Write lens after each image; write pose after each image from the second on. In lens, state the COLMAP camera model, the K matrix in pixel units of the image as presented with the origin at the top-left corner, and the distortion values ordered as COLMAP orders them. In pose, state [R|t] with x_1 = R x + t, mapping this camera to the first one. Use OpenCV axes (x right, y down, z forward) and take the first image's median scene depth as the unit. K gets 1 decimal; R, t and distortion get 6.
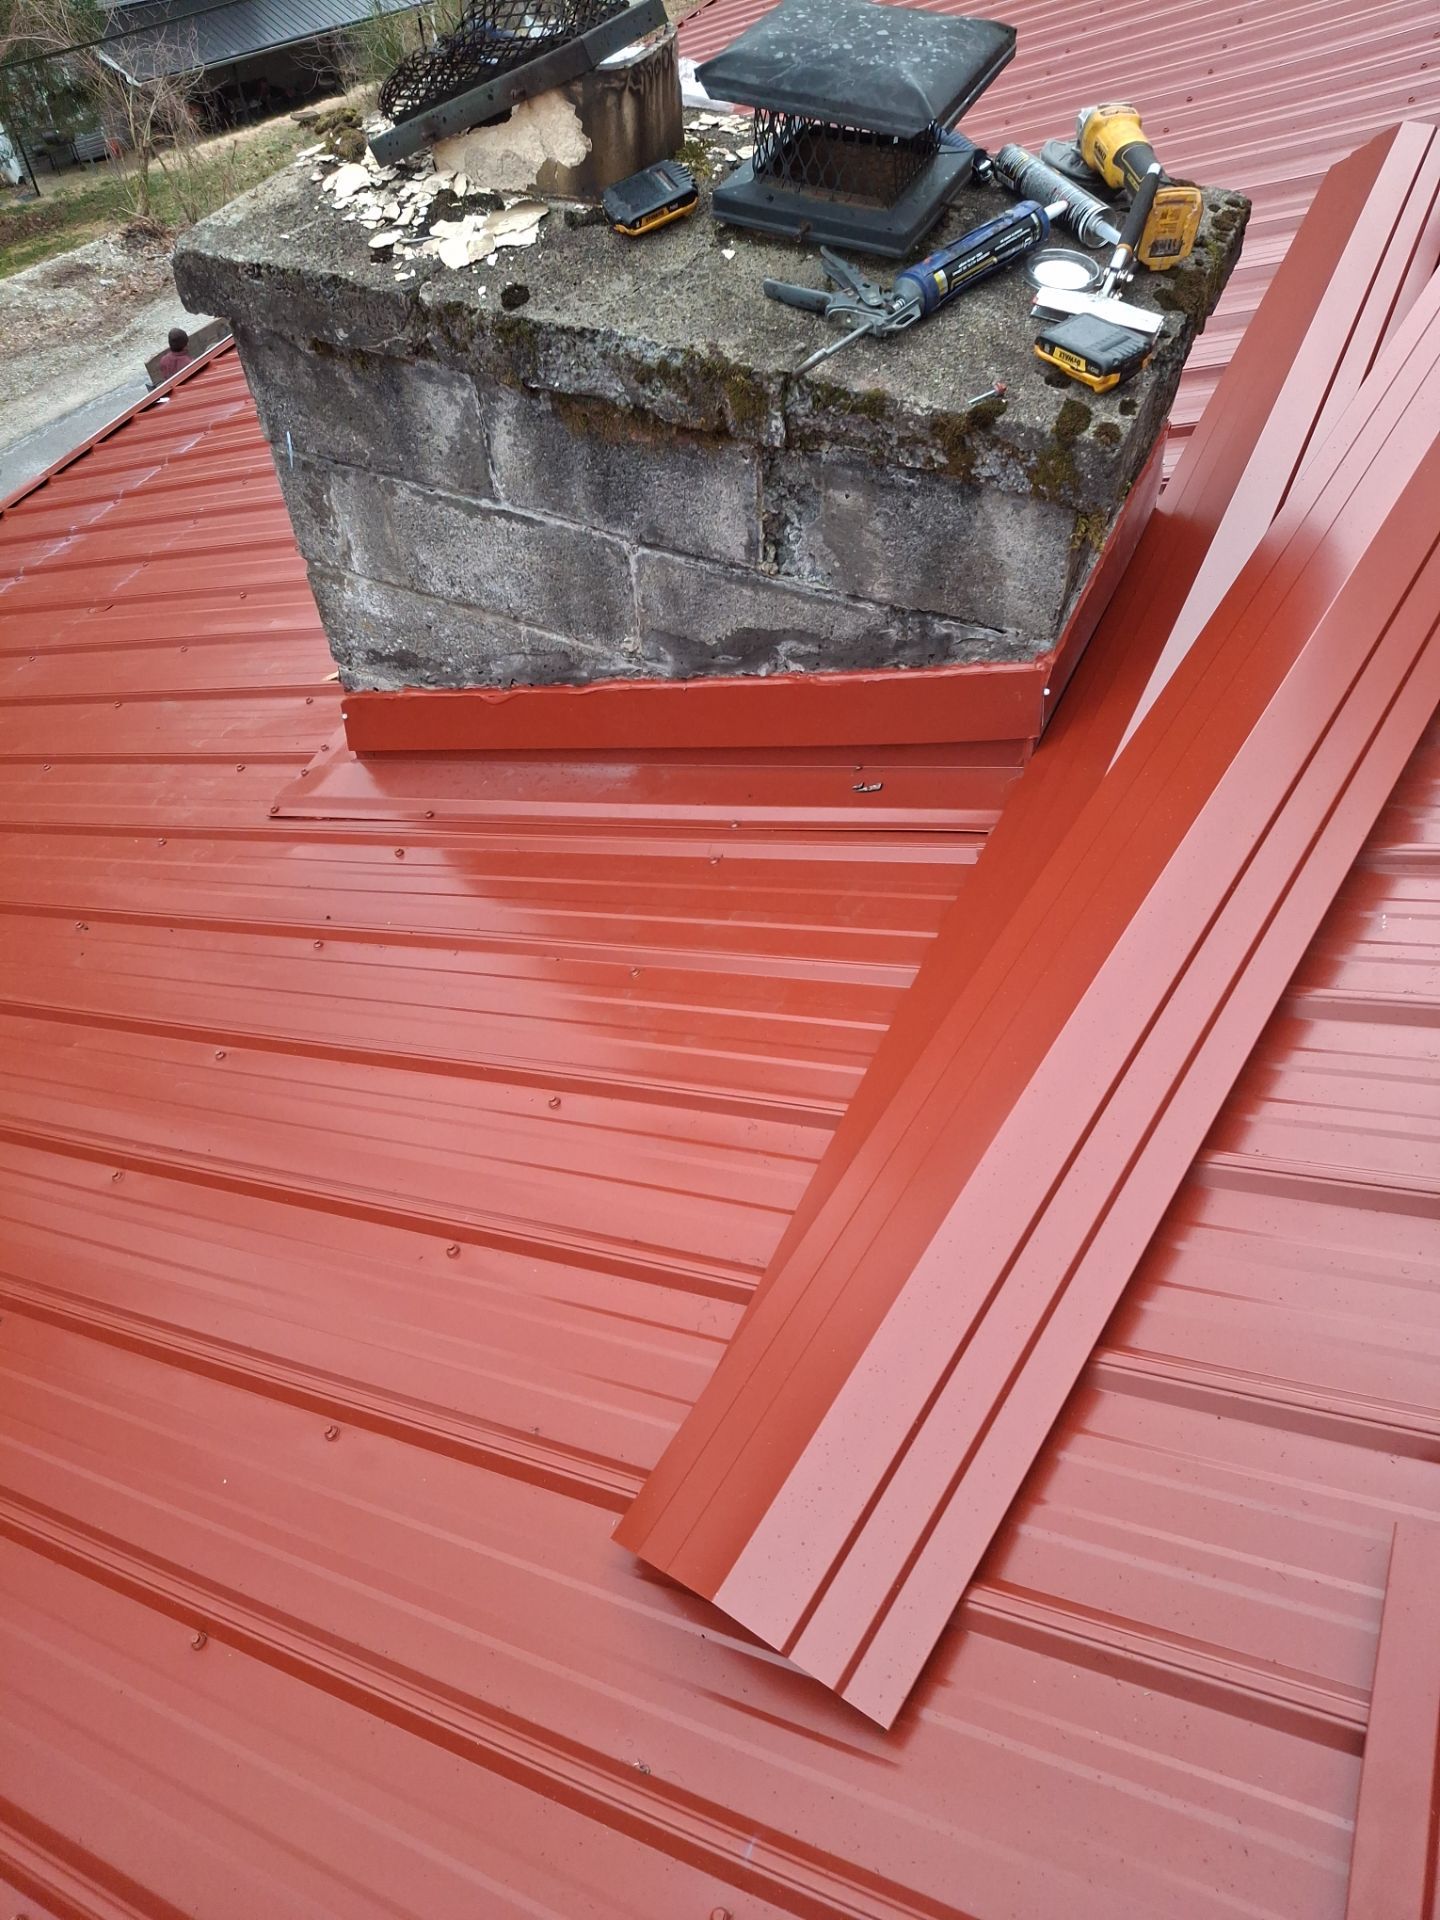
lens RADIAL K [[1474.3, 0, 720.0], [0, 1474.3, 960.0], [0, 0, 1]] dist [0.037090, -0.075424]
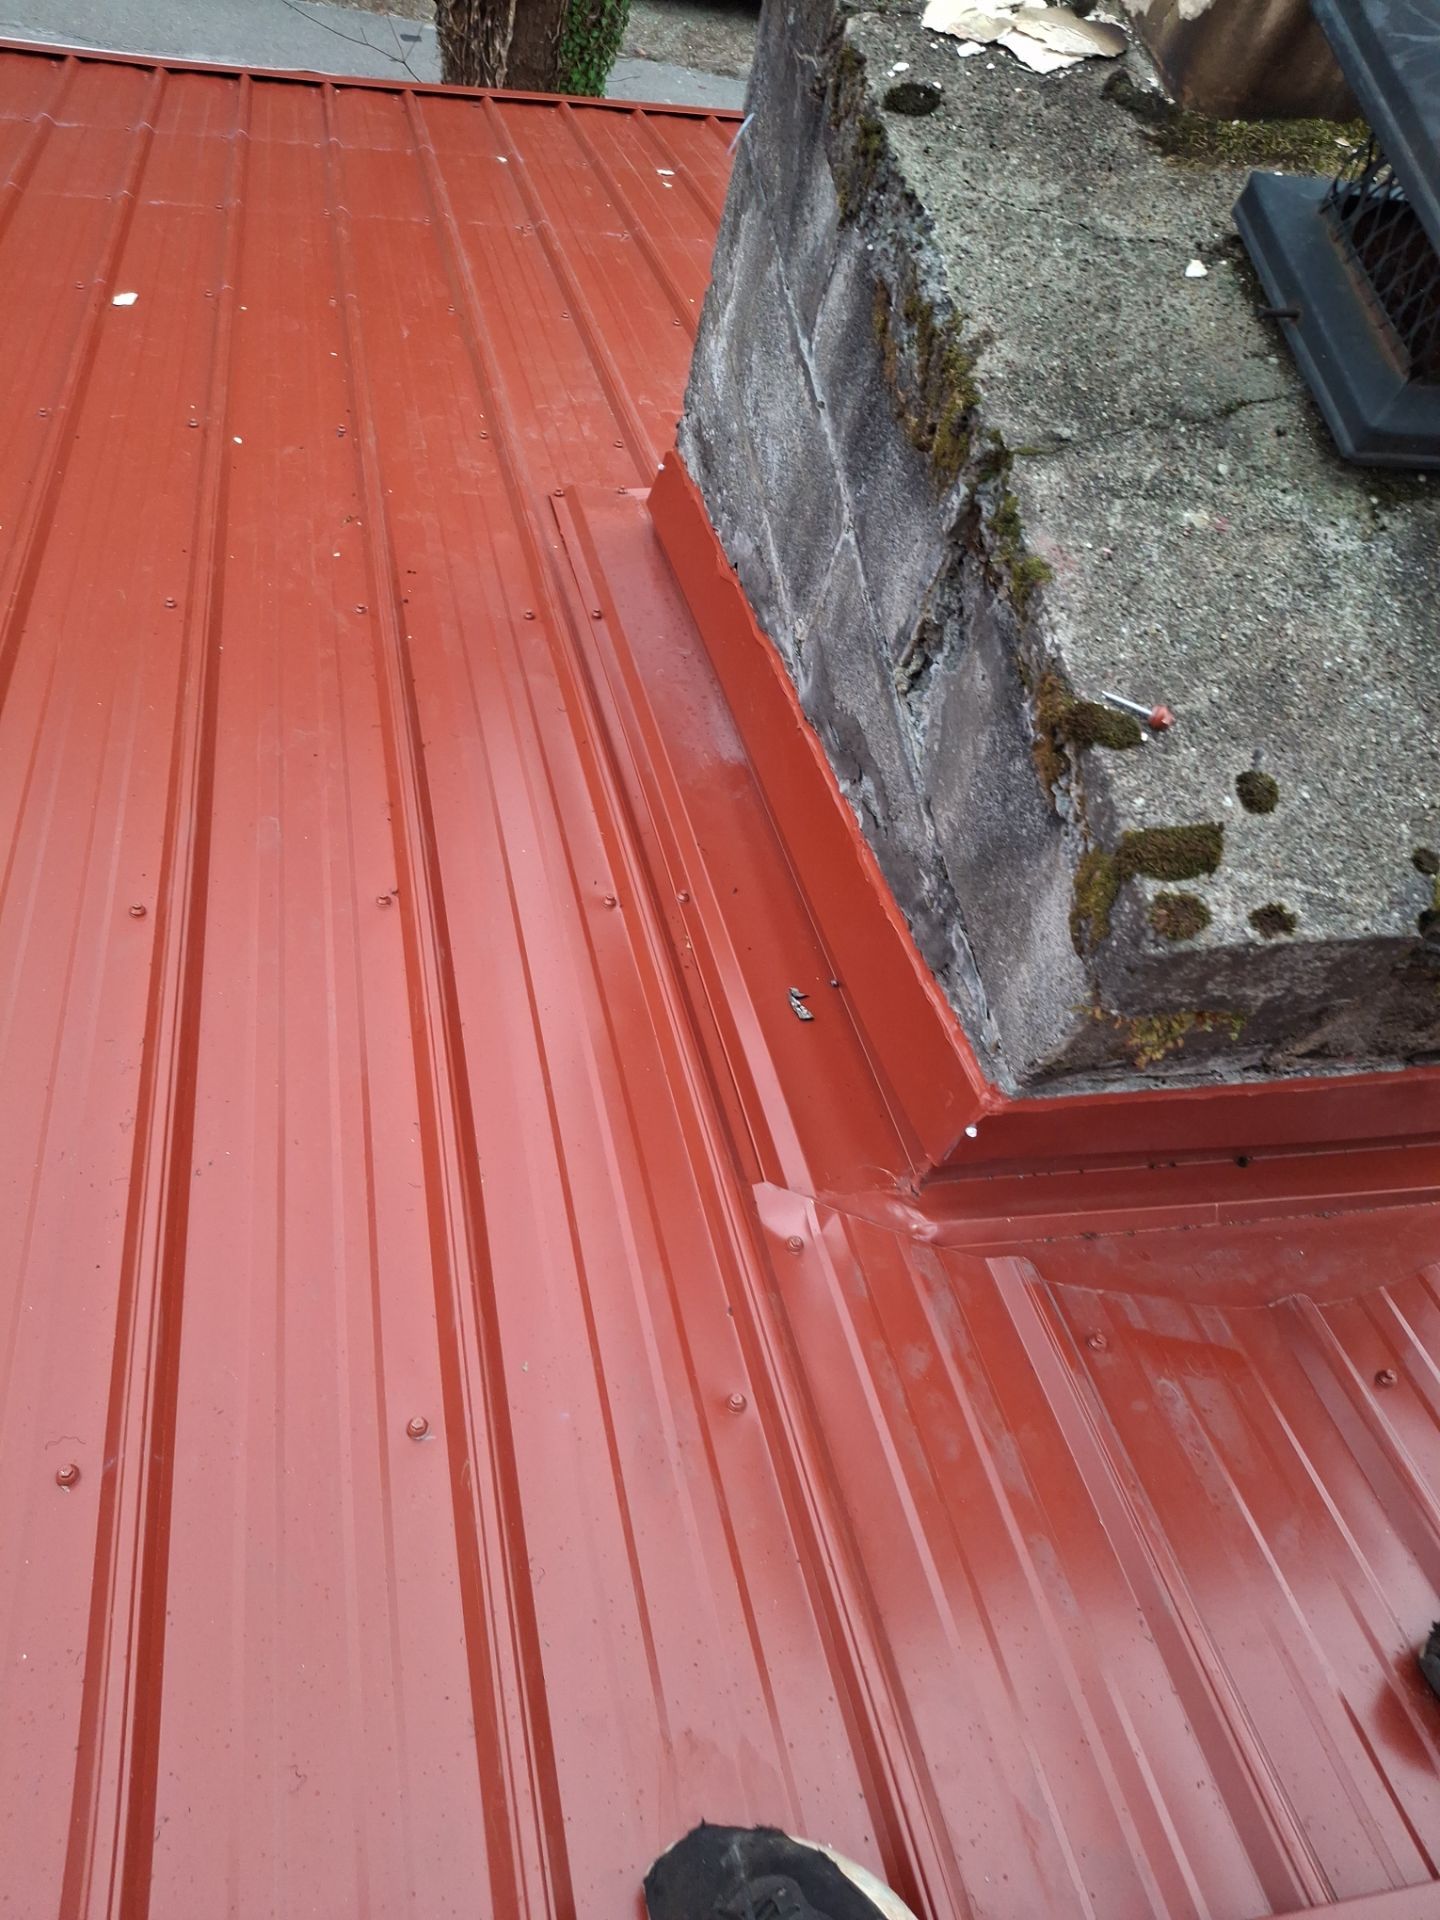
lens RADIAL K [[1439.6, 0, 702.8], [0, 1439.6, 945.5], [0, 0, 1]] dist [0.079936, -0.173401]
pose [[0.535533, 0.786673, -0.307164, 0.296554], [-0.750224, 0.610164, 0.254684, -0.311002], [0.387773, 0.094050, 0.916944, 0.410951]]
